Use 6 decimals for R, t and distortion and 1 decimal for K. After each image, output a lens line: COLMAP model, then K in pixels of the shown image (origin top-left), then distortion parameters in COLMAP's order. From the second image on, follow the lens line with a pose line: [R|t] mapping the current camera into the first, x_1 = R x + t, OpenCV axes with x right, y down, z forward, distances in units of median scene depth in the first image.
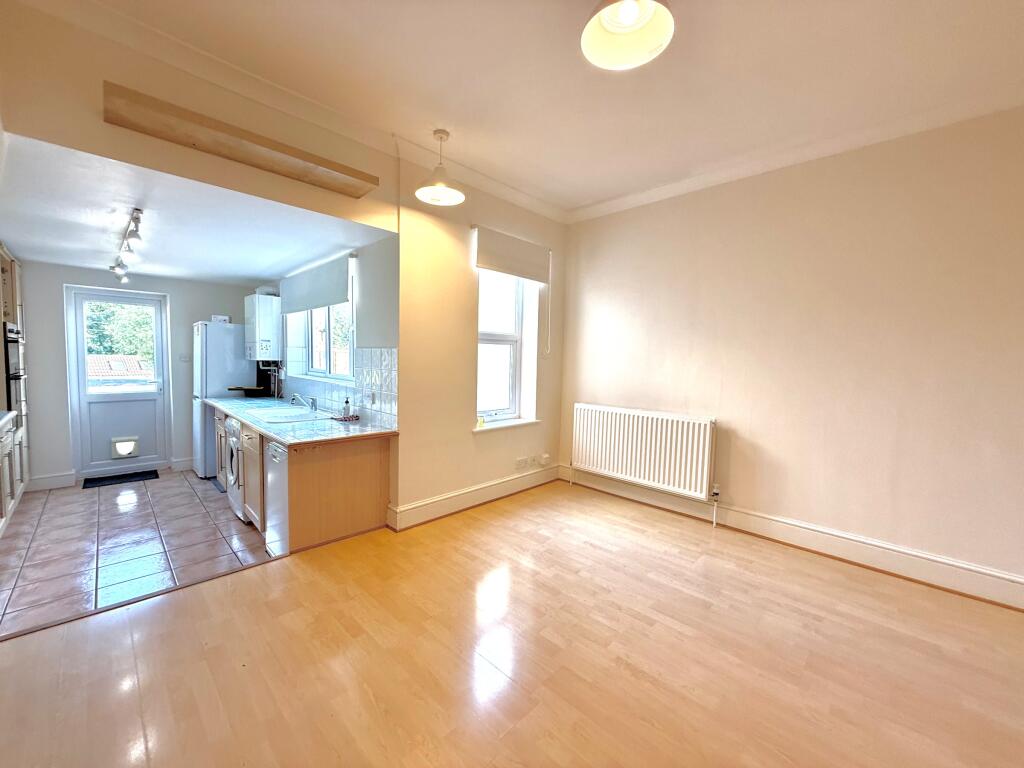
lens RADIAL K [[413.4, 0, 512.9], [0, 413.4, 385.9], [0, 0, 1]] dist [0.003628, -0.000626]
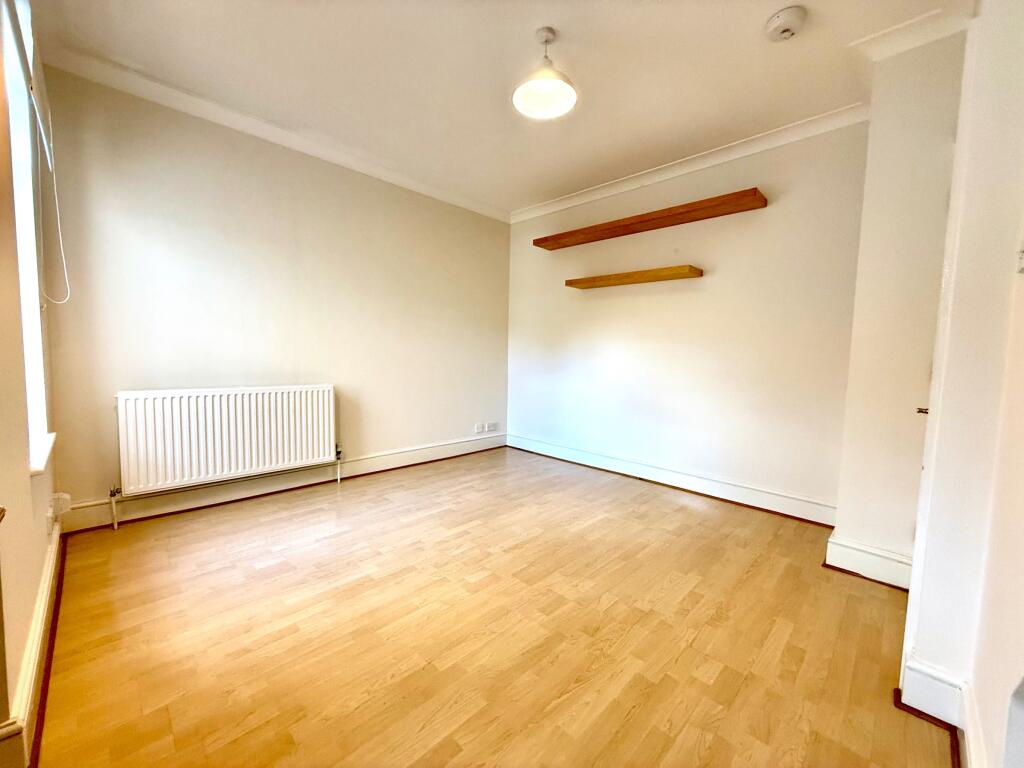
lens RADIAL K [[413.4, 0, 514.8], [0, 413.4, 378.9], [0, 0, 1]] dist [0.003628, -0.000626]
pose [[-0.011442, -0.084033, 0.996397, -0.621748], [0.042801, 0.995508, 0.084449, -0.002184], [-0.999018, 0.043614, -0.007794, 0.577939]]
